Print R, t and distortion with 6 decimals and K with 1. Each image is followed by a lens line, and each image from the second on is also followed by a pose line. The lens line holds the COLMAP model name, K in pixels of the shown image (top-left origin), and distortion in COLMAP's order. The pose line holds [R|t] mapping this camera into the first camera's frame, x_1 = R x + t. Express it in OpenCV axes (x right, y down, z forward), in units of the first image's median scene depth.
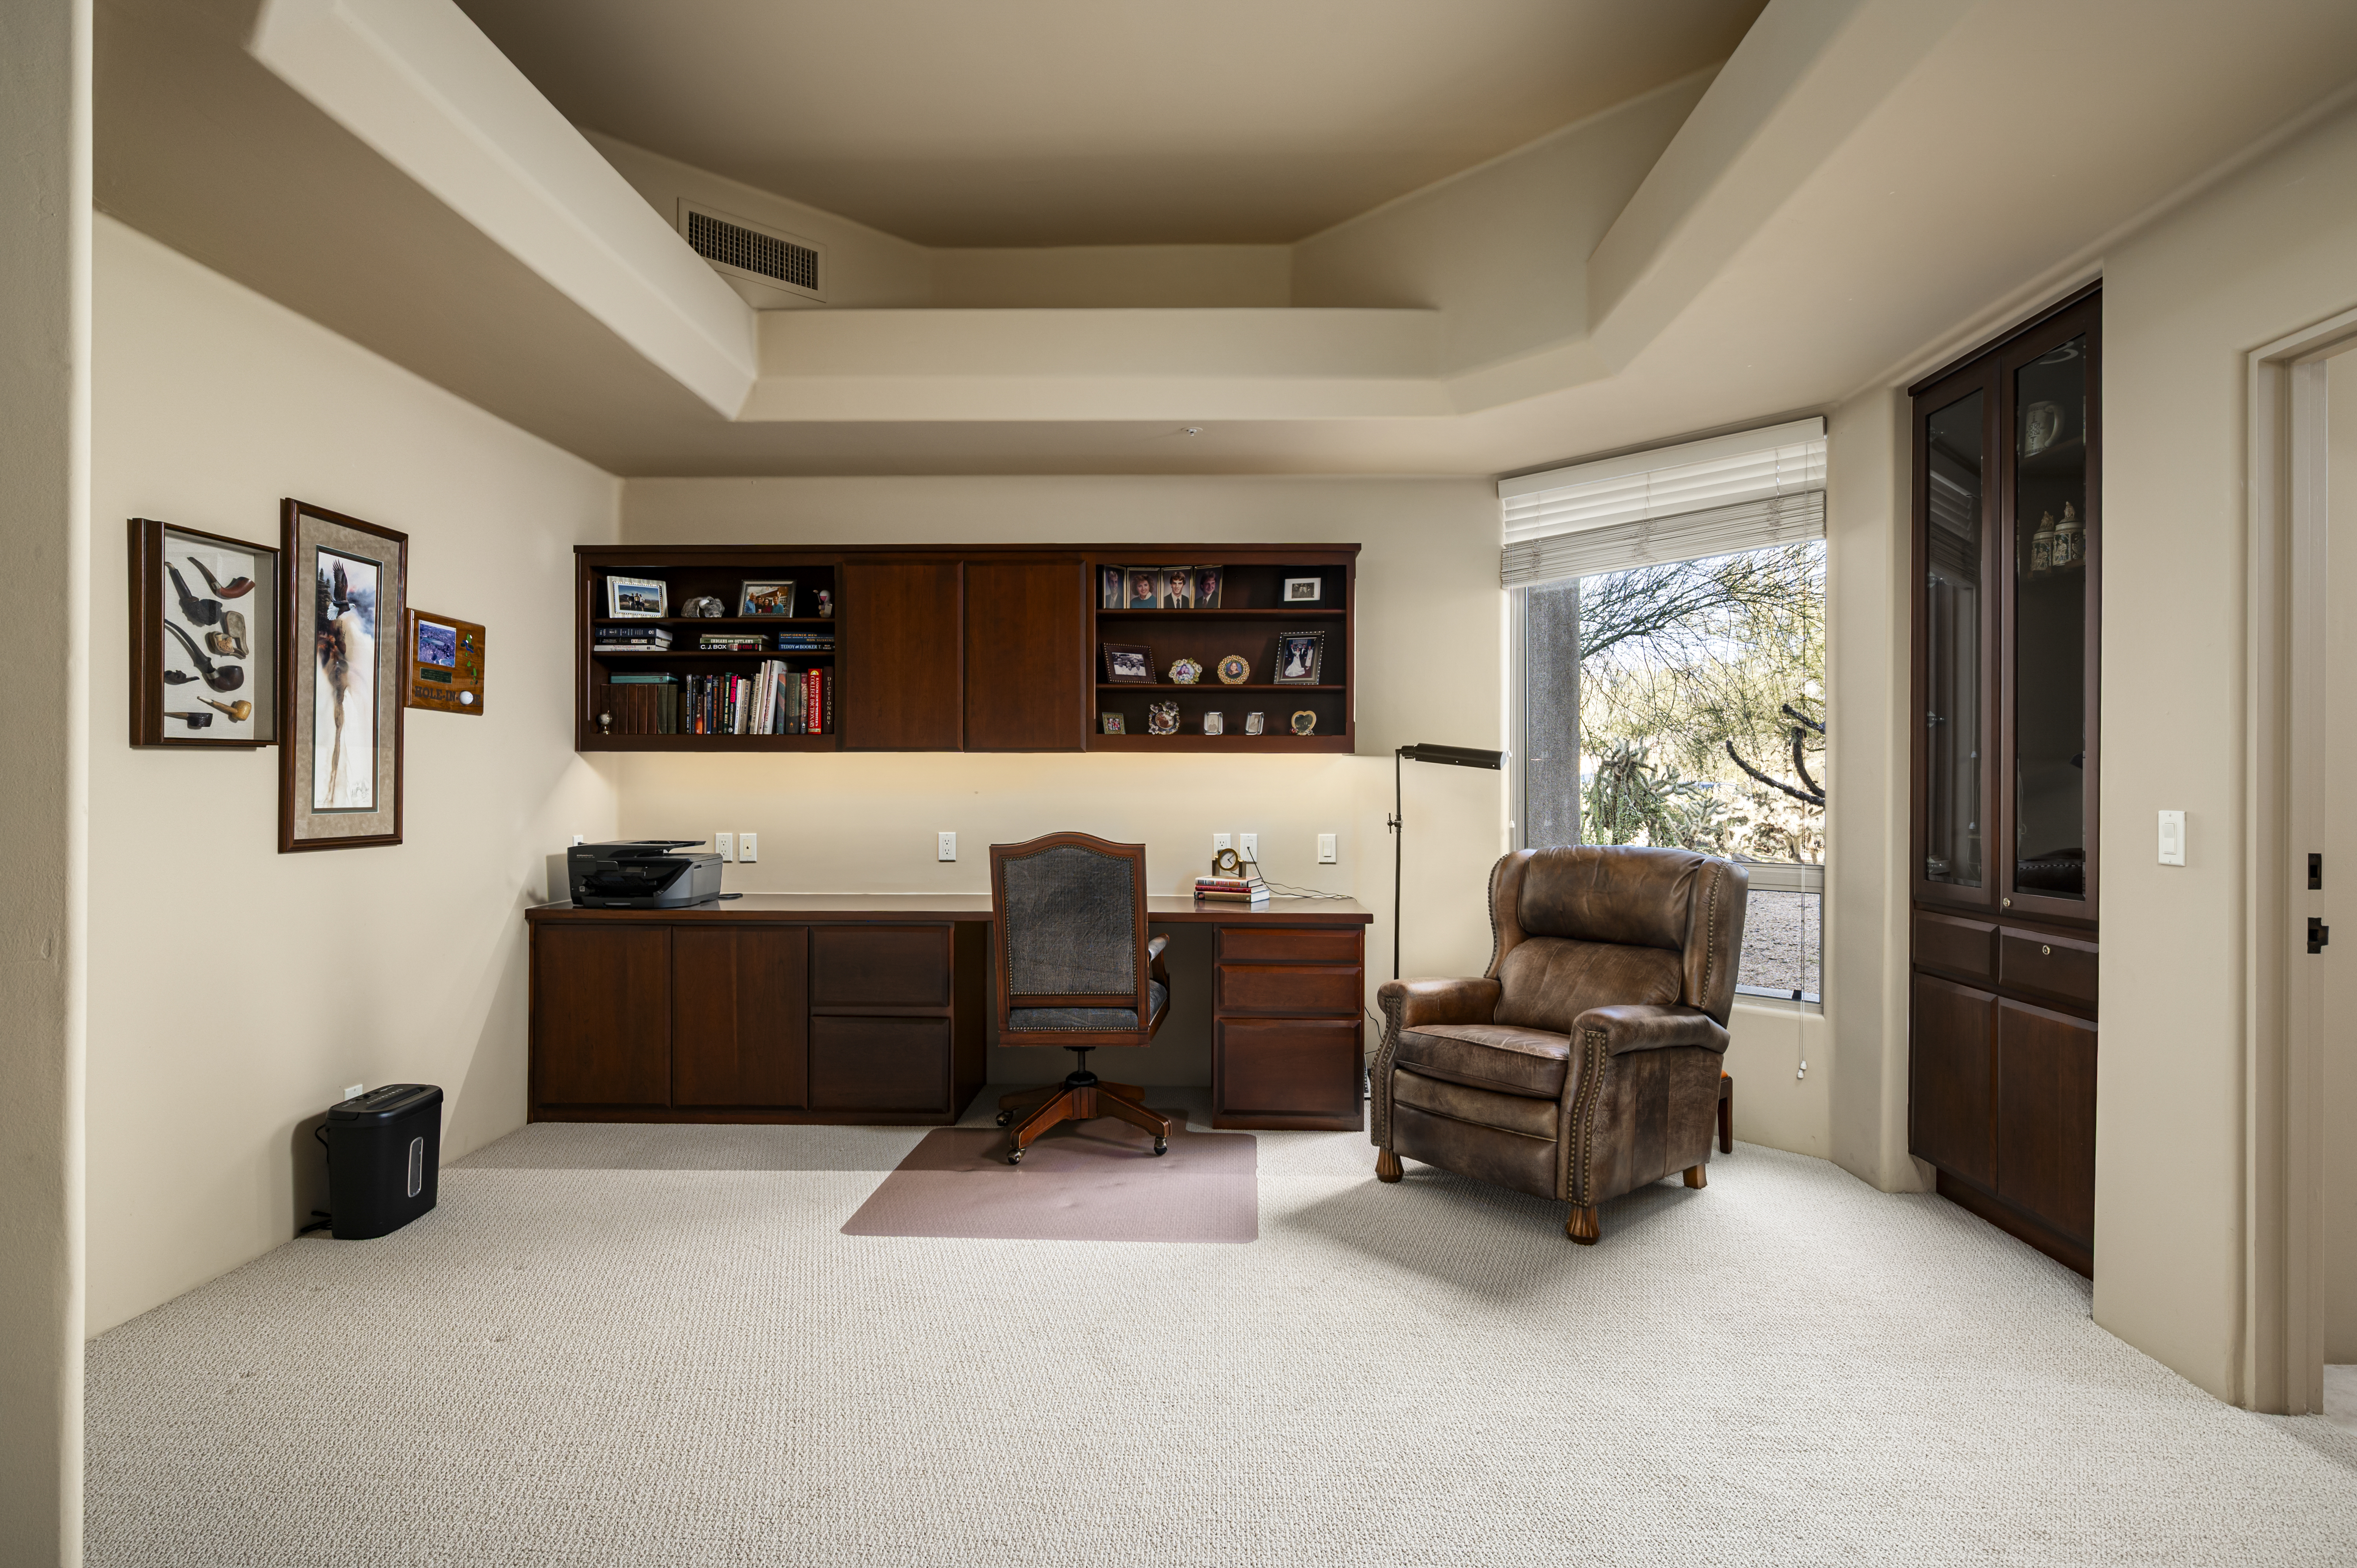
lens RADIAL K [[1216.5, 0, 1178.5], [0, 1216.5, 784.0], [0, 0, 1]] dist [-0.000463, -0.000178]
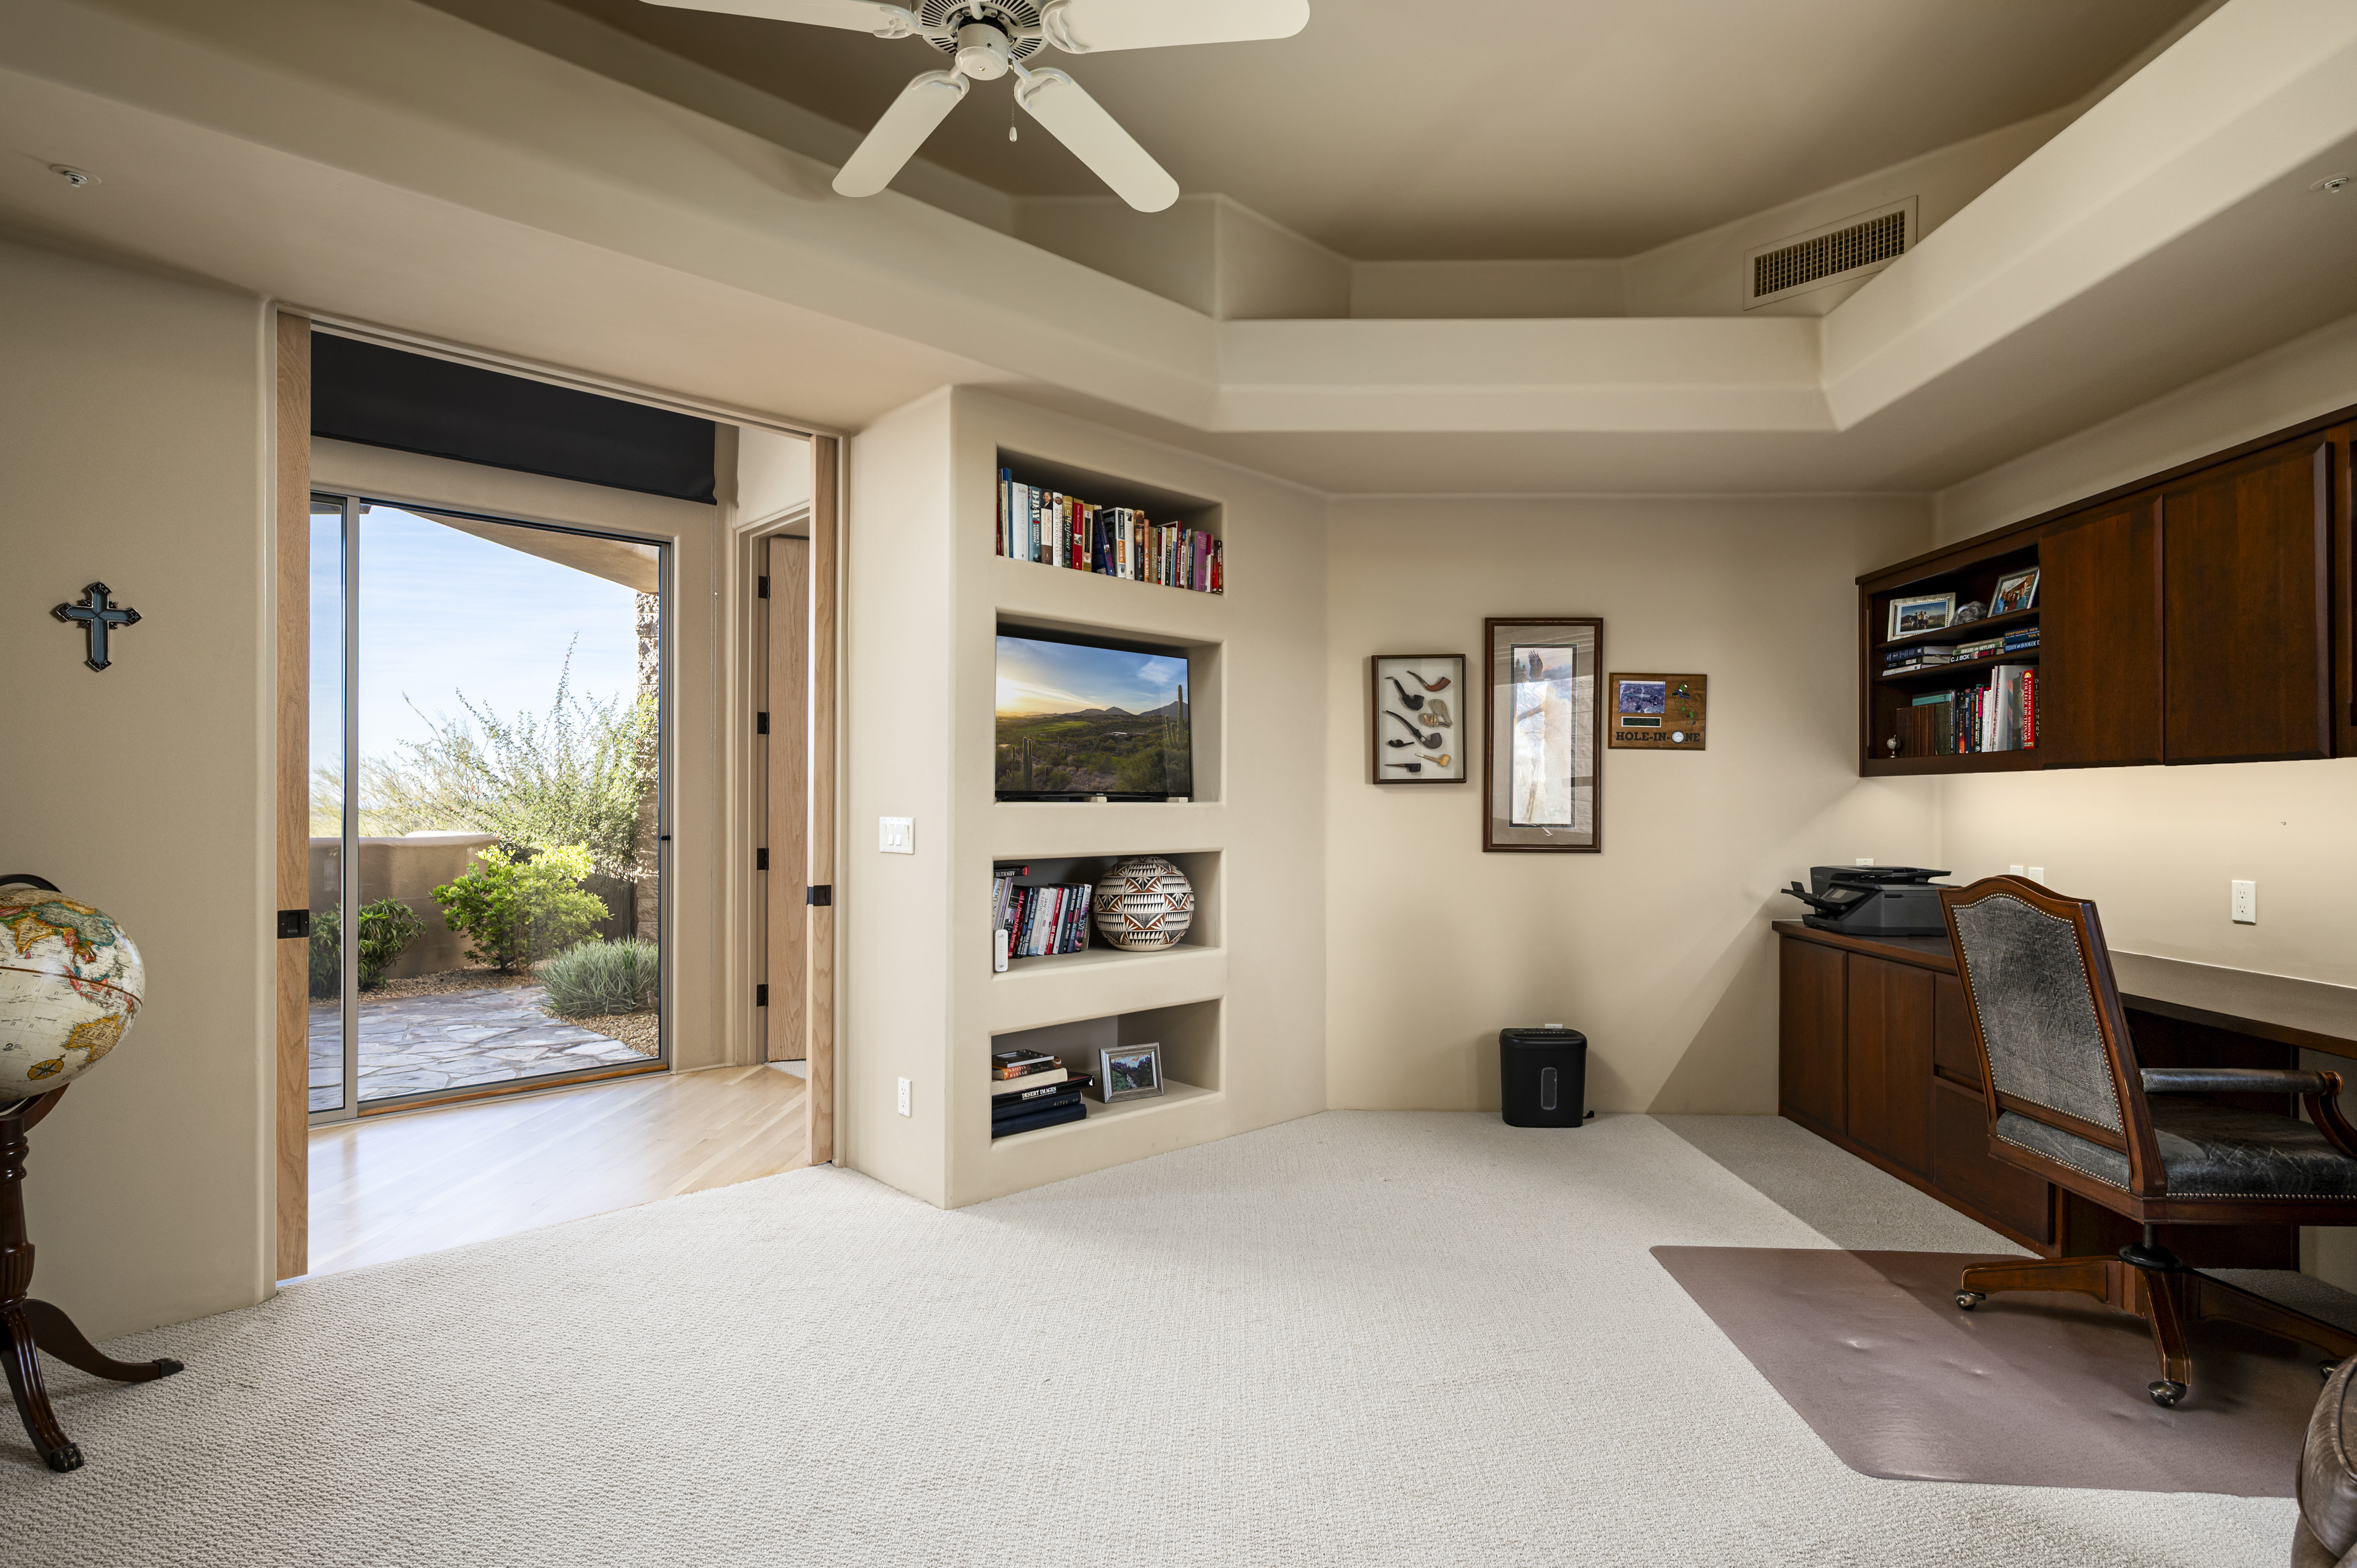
lens RADIAL K [[1183.4, 0, 1178.5], [0, 1183.4, 784.0], [0, 0, 1]] dist [0.001817, 0.000619]
pose [[0.003248, -0.019374, -0.999807, 0.593774], [-0.005495, 0.999797, -0.019391, 0.001947], [0.999980, 0.005557, 0.003141, 0.495401]]
